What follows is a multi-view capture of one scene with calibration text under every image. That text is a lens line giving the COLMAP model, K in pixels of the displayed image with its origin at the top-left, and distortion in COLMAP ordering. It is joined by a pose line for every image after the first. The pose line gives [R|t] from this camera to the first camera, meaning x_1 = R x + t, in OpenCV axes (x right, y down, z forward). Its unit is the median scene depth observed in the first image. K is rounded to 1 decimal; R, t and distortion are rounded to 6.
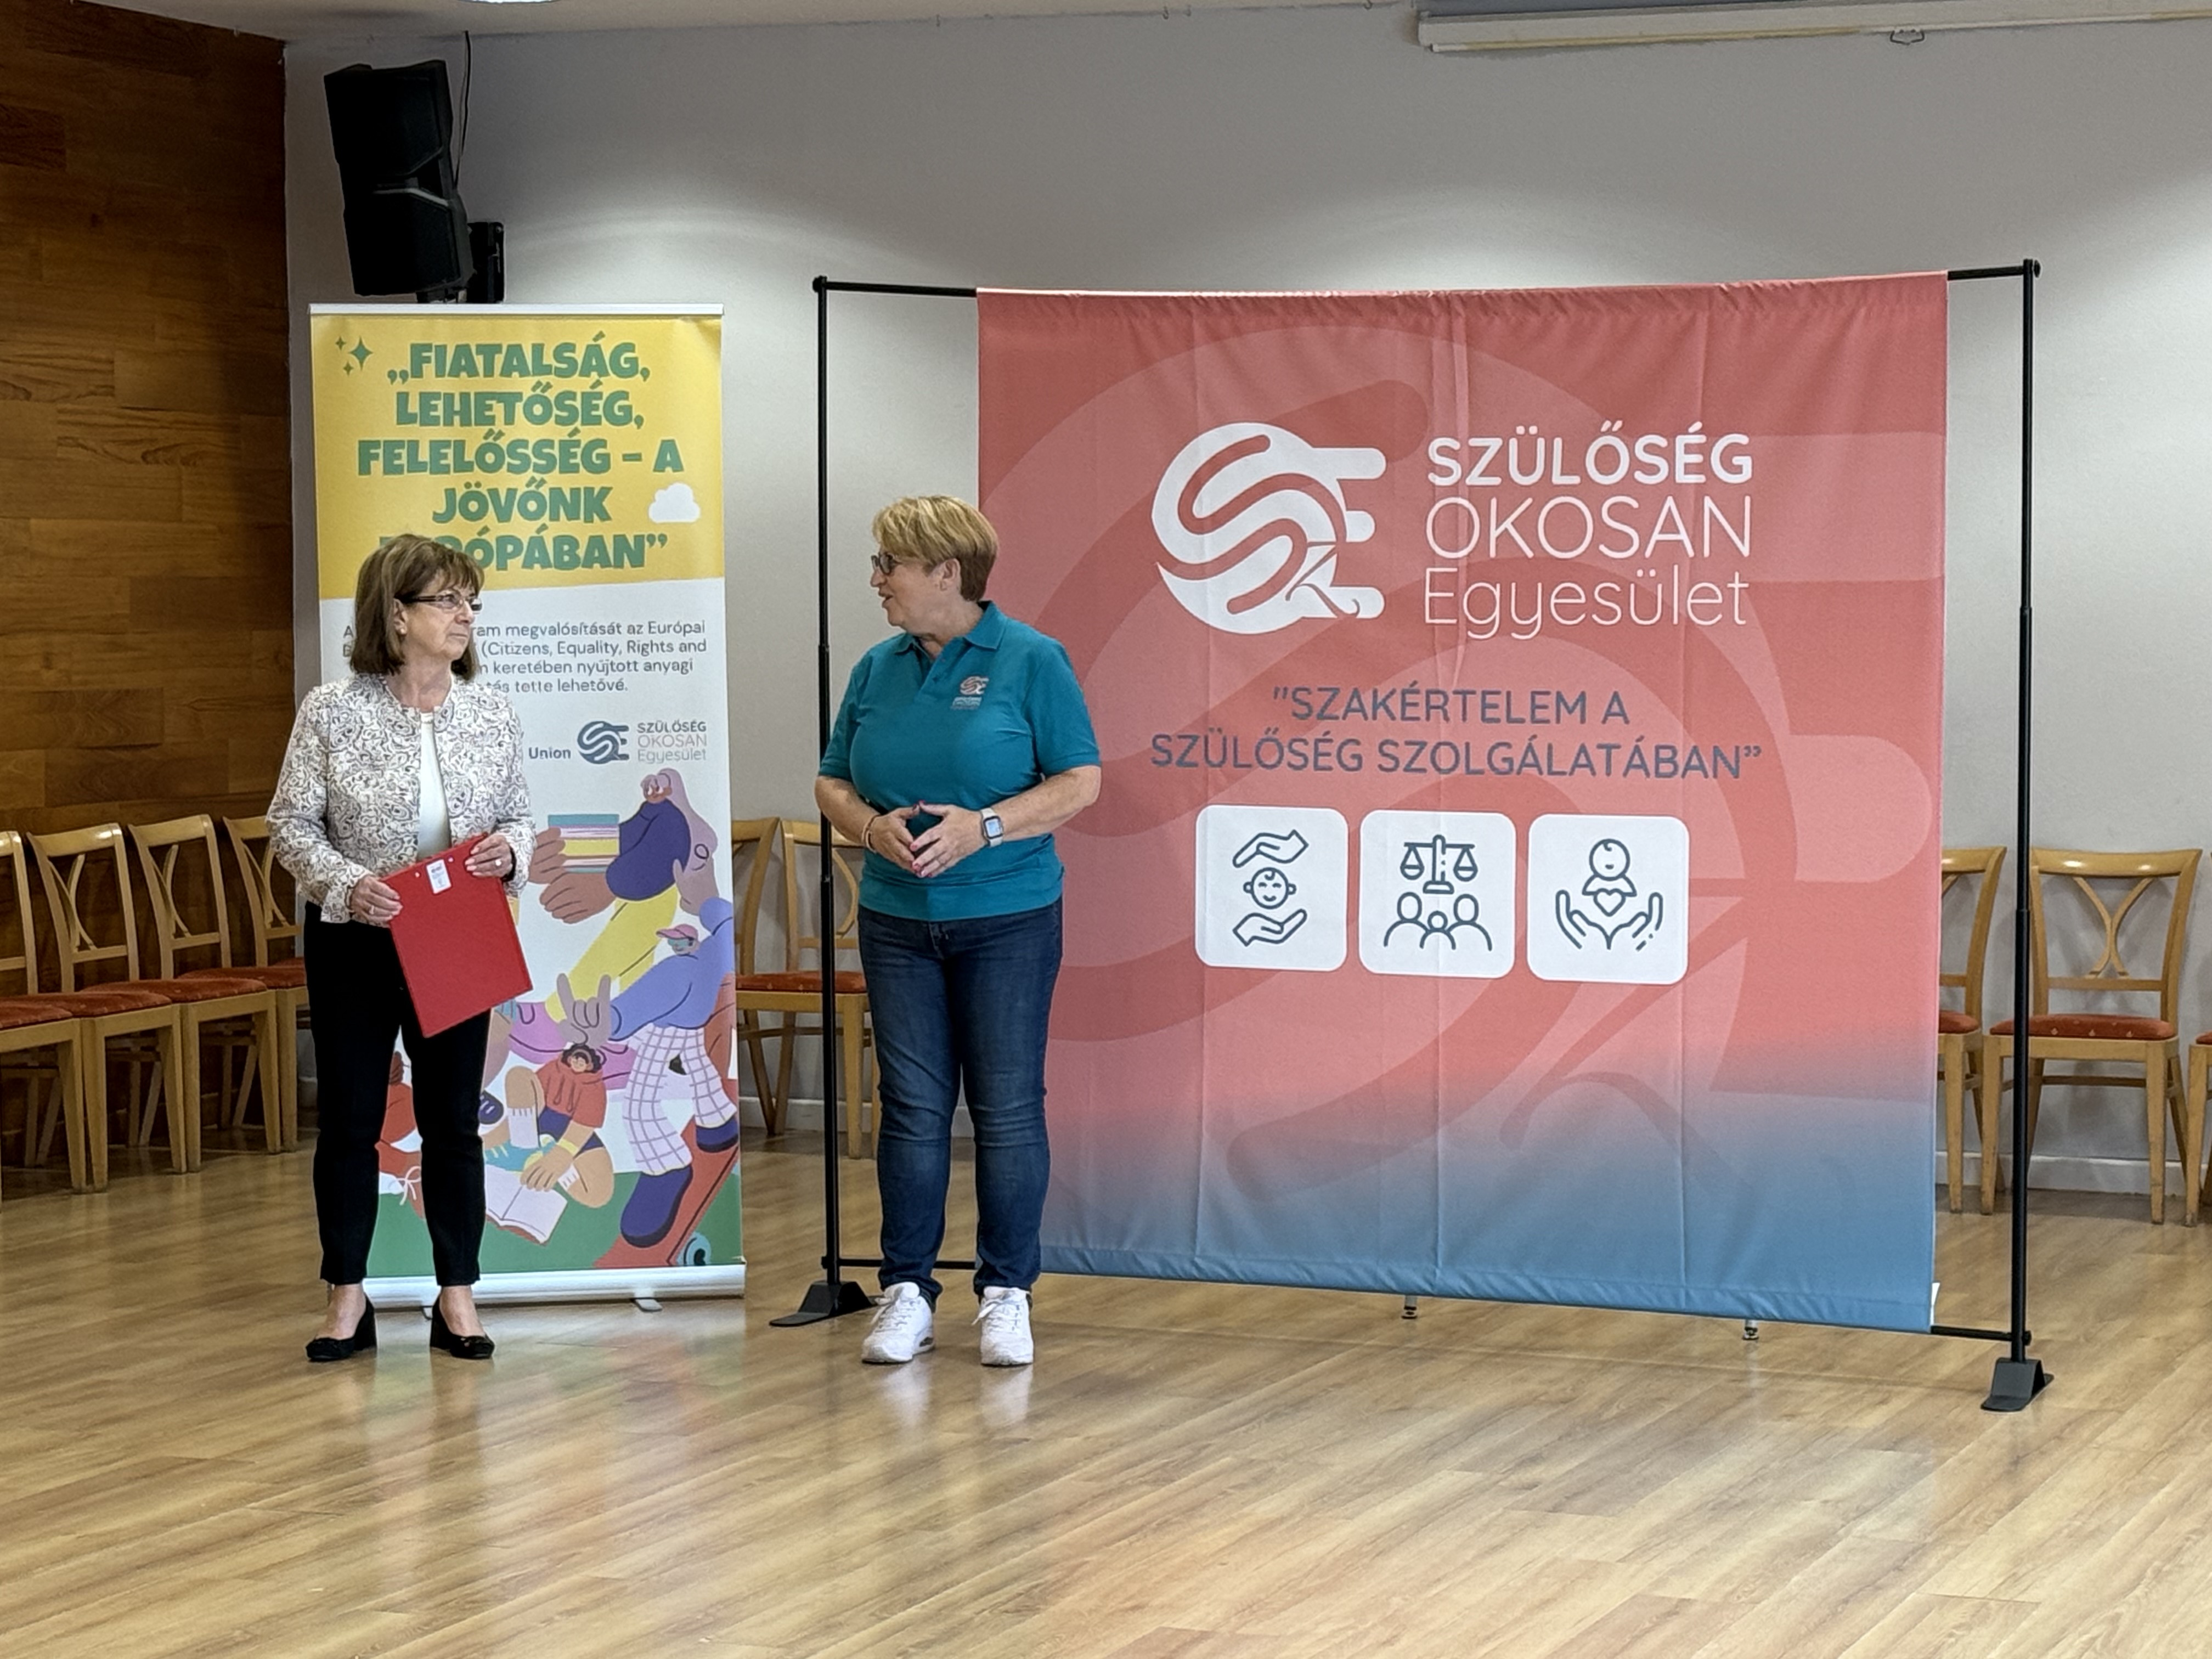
lens RADIAL K [[5107.1, 0, 1116.8], [0, 5107.1, 840.7], [0, 0, 1]] dist [0.152694, 0.000000]
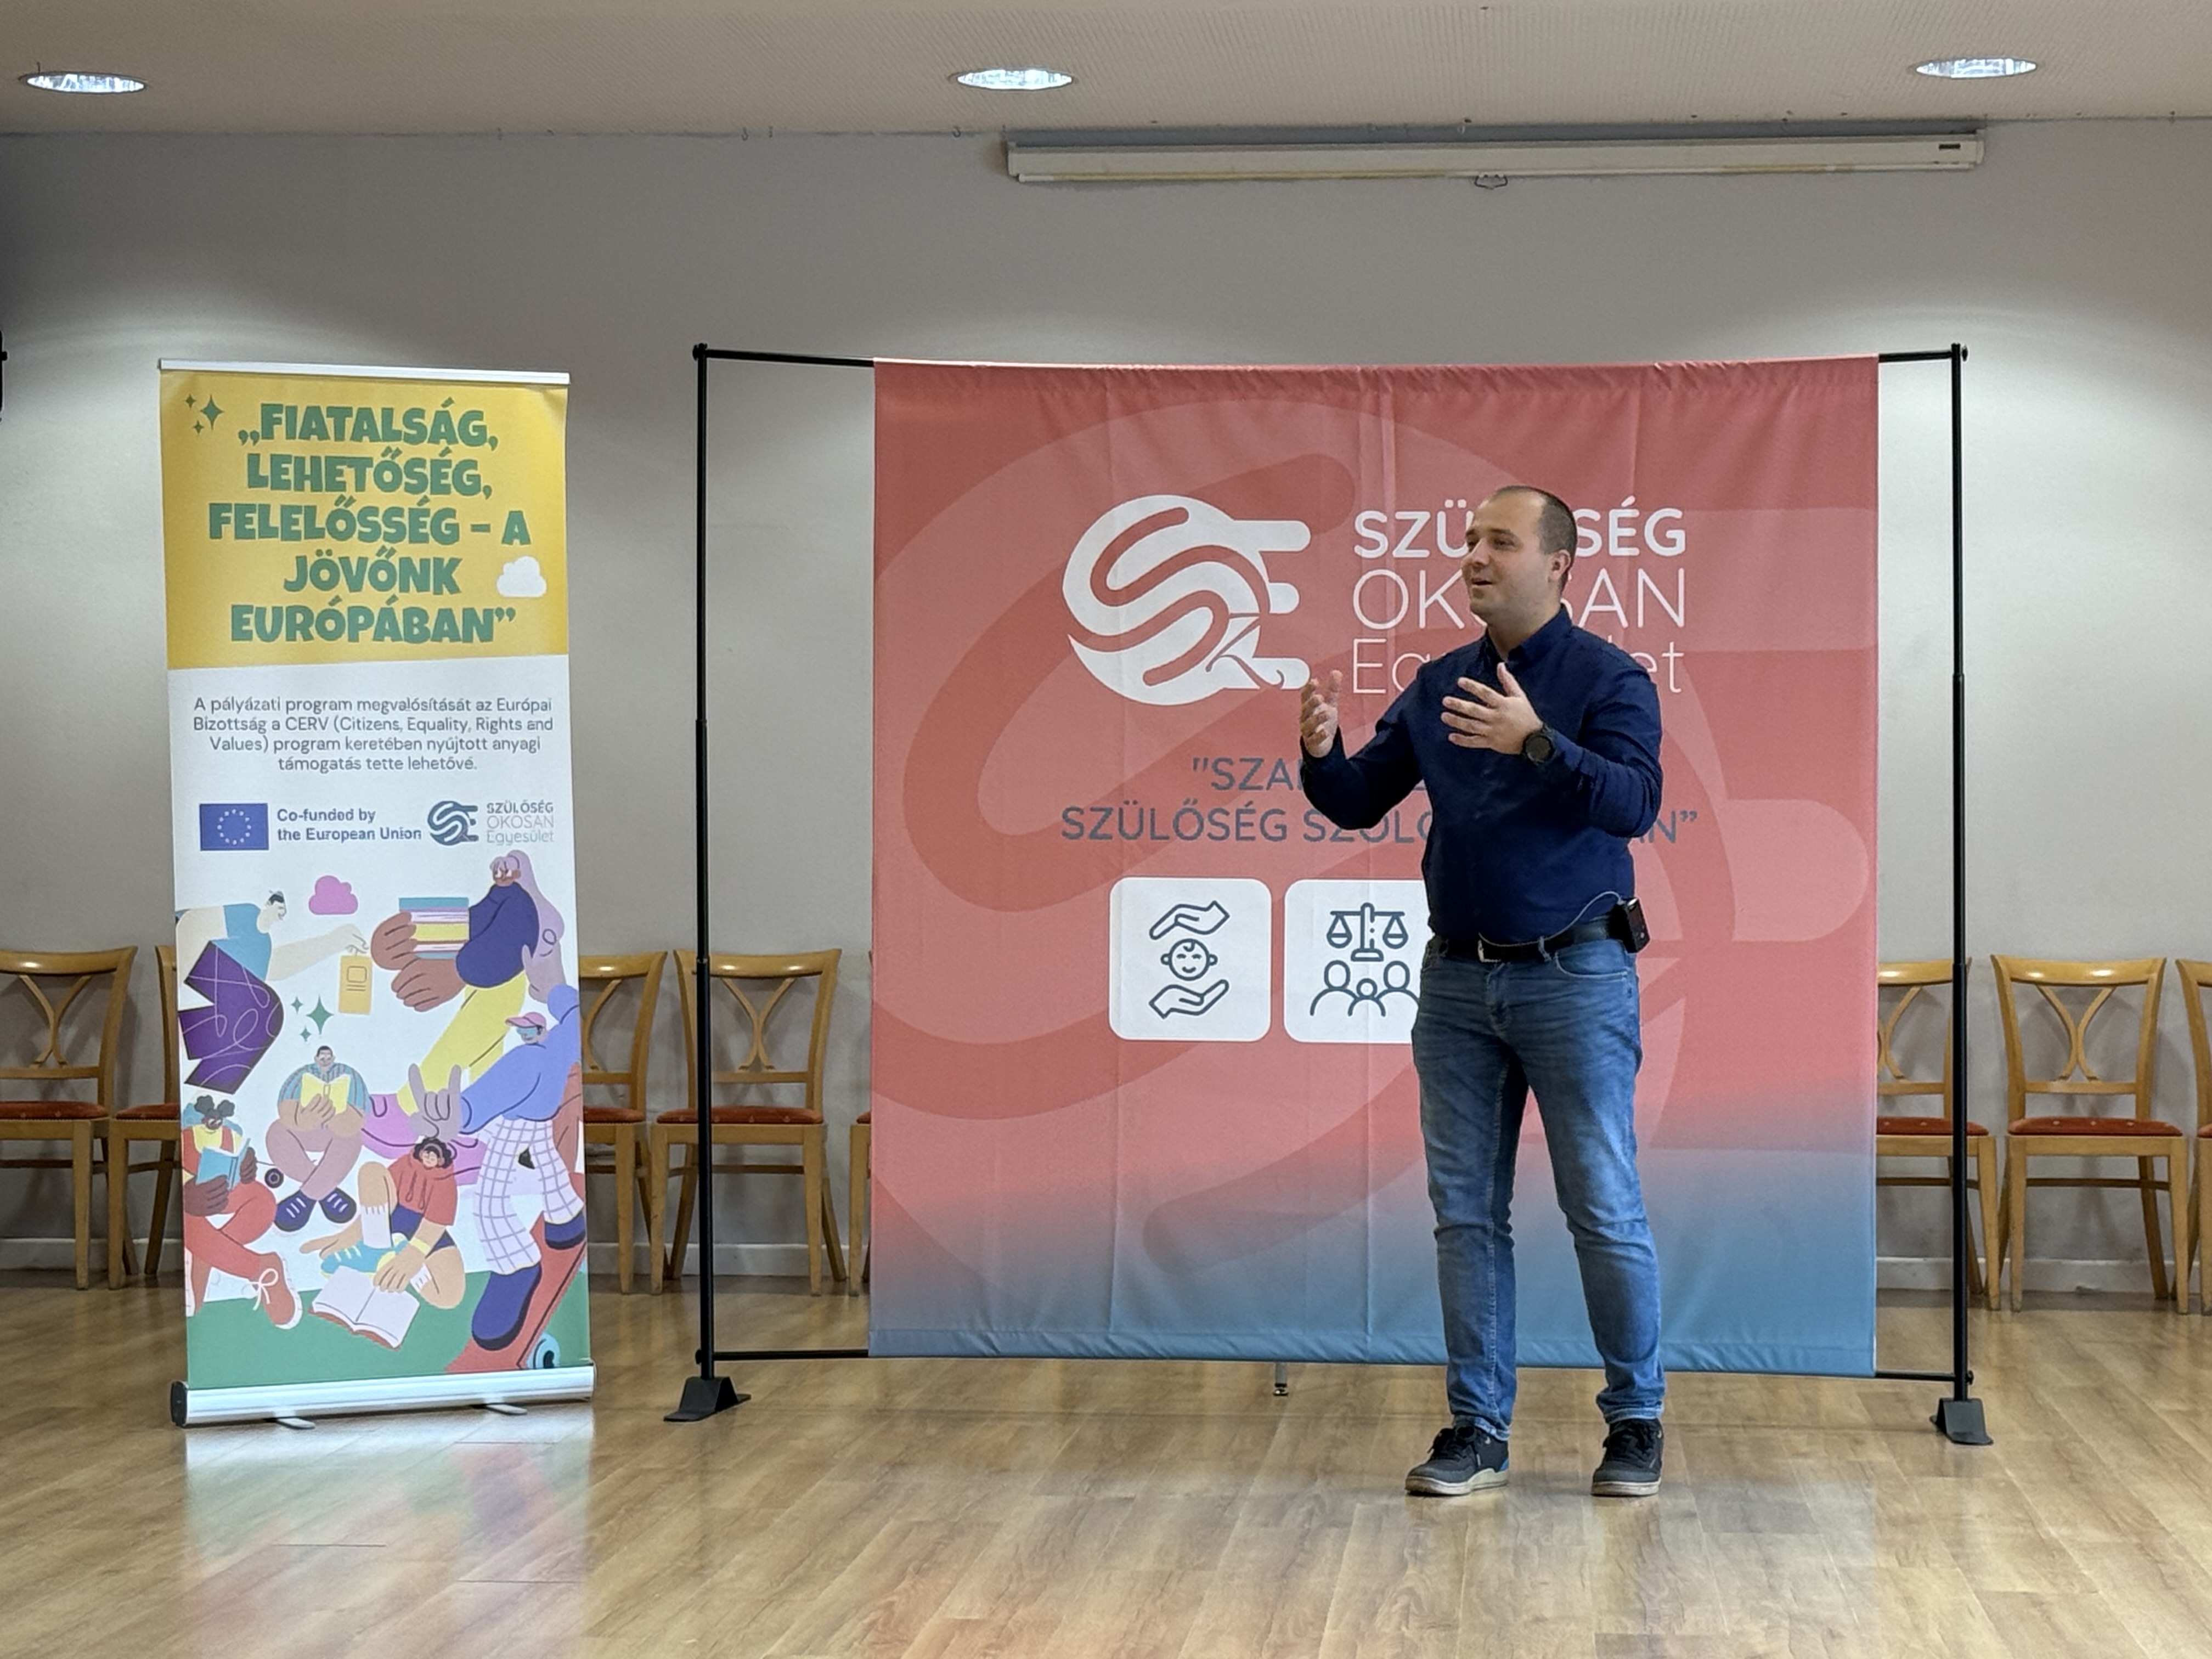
lens RADIAL K [[5000.0, 0, 1104.0], [0, 5000.0, 840.9], [0, 0, 1]] dist [0.158364, 0.000000]
pose [[0.958659, 0.000946, 0.284554, -0.254141], [0.014545, 0.998524, -0.052320, 0.035627], [-0.284184, 0.054296, 0.957231, 0.064764]]
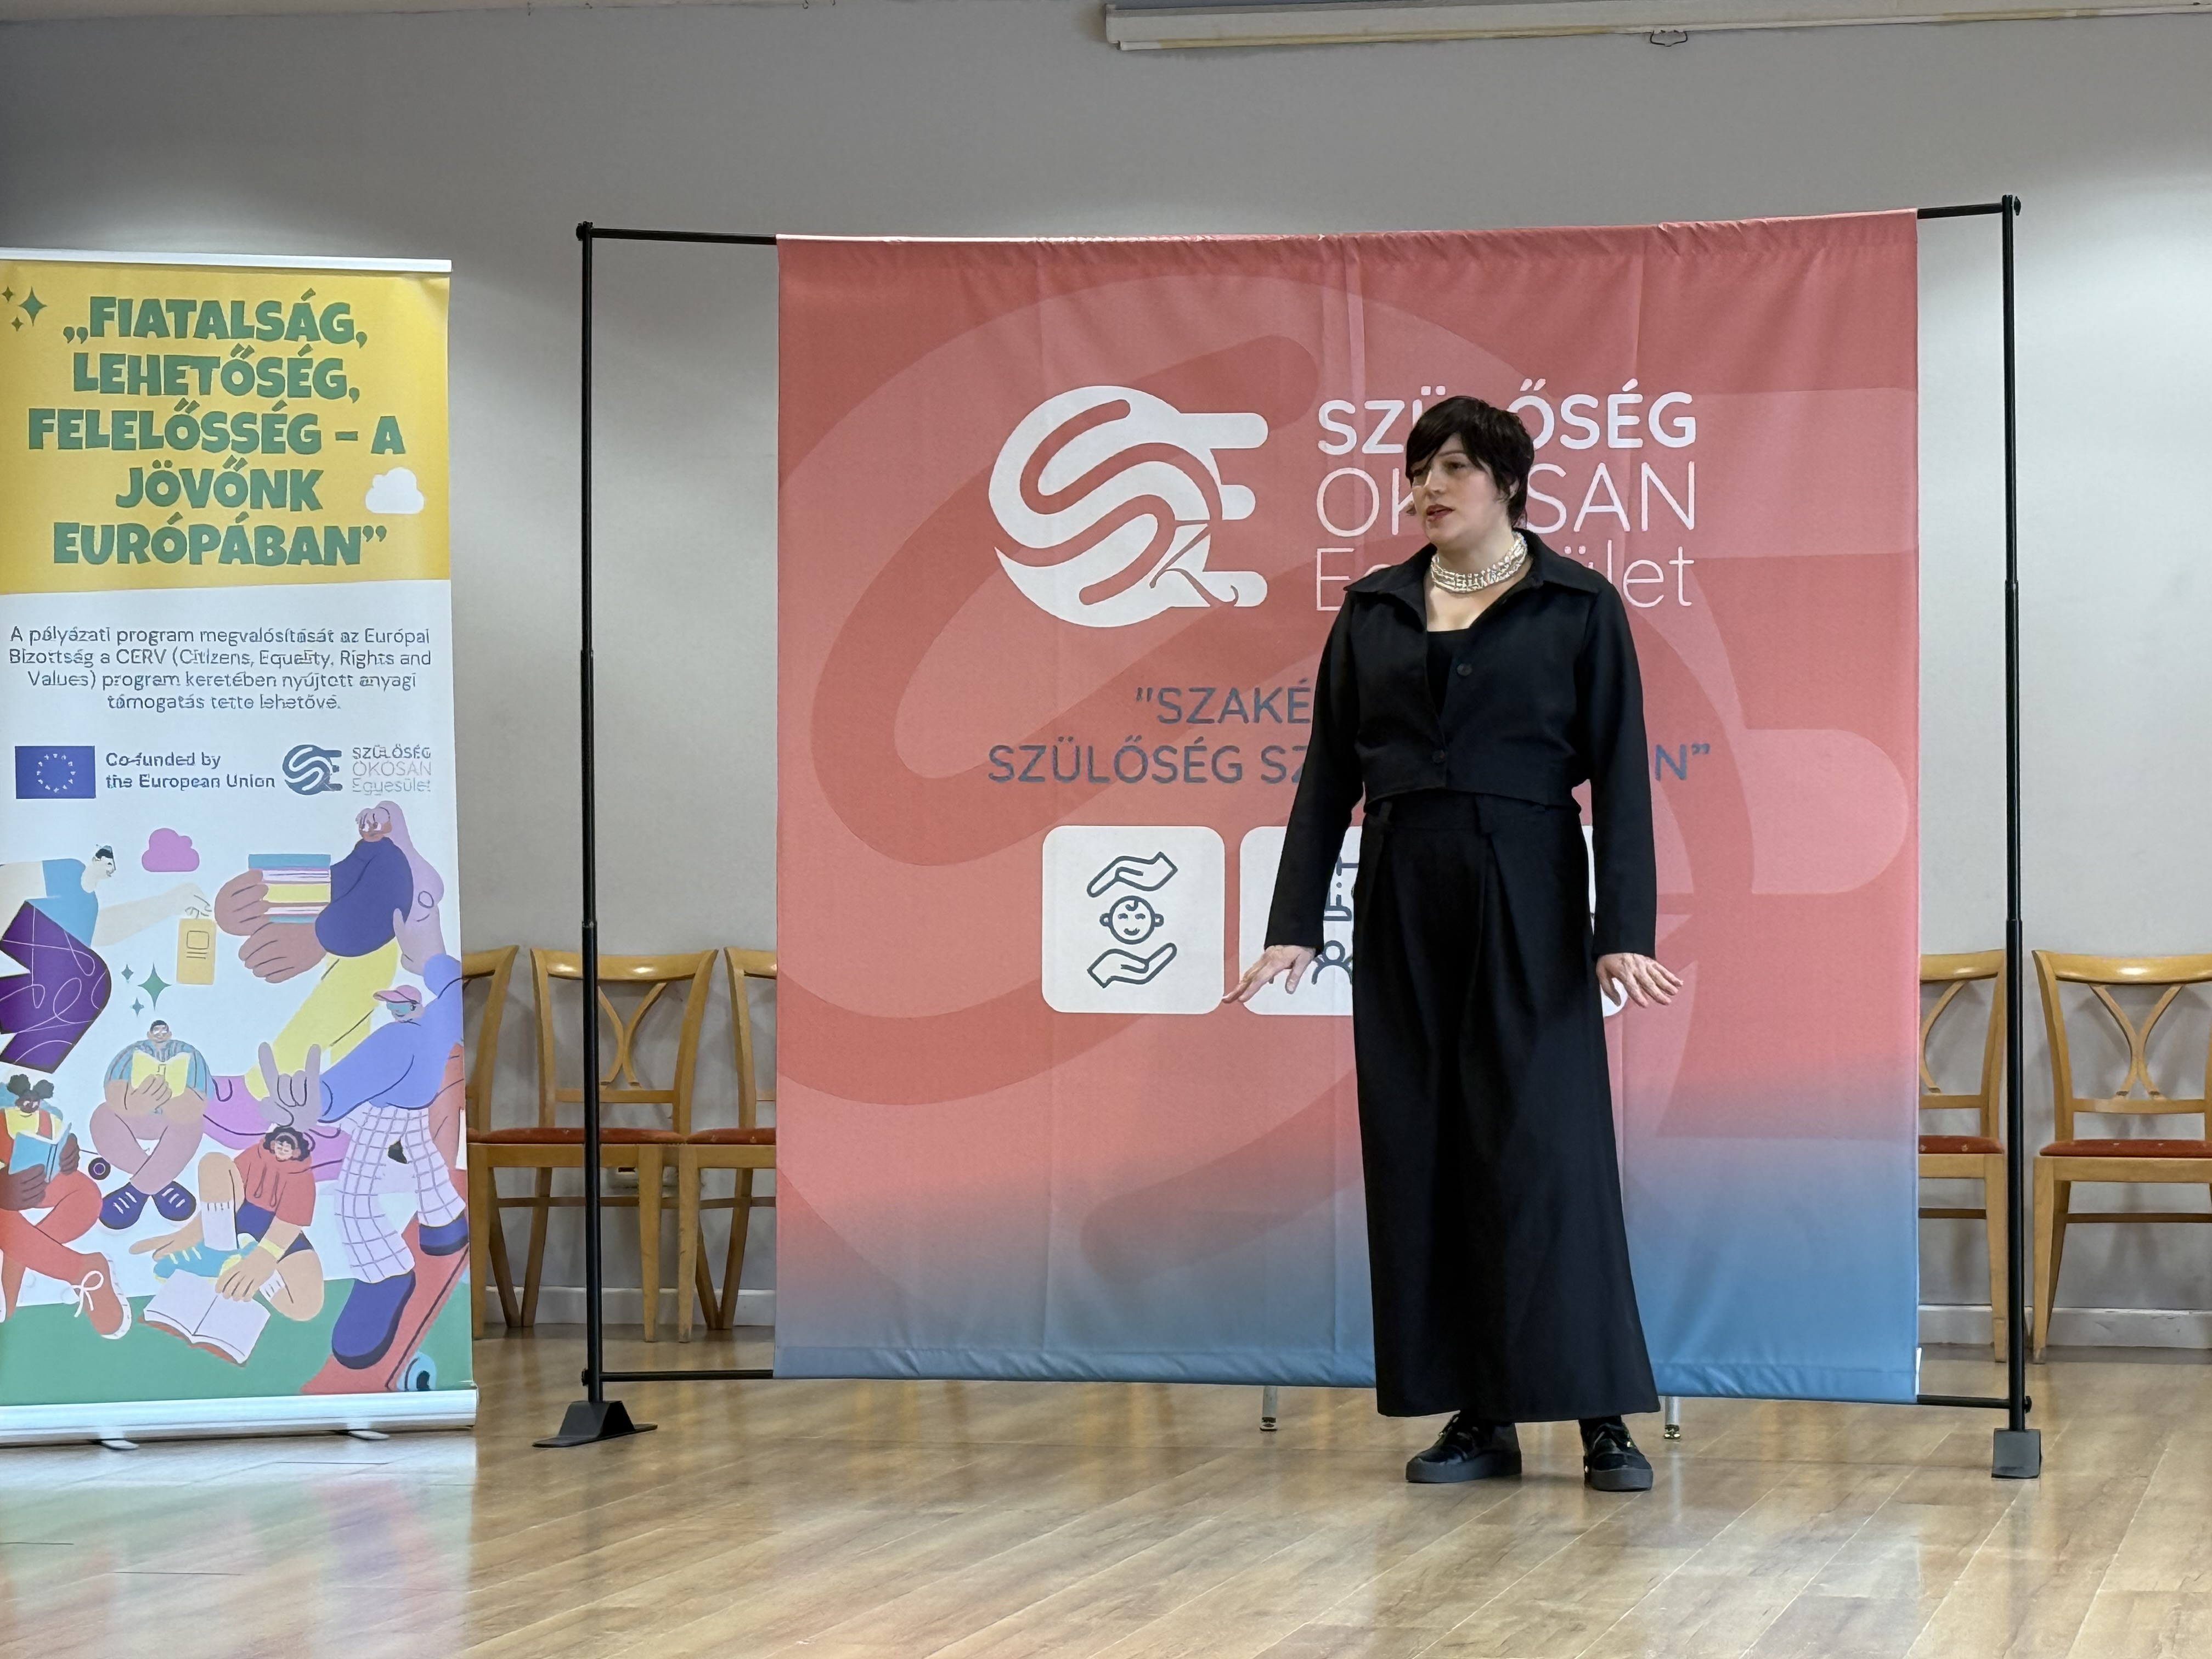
lens RADIAL K [[6185.8, 0, 1100.0], [0, 6185.8, 814.2], [0, 0, 1]] dist [0.154211, 0.000000]
pose [[0.986511, 0.001620, 0.163689, -0.141515], [0.010650, 0.997197, -0.074059, 0.066348], [-0.163350, 0.074803, 0.983728, -0.031207]]
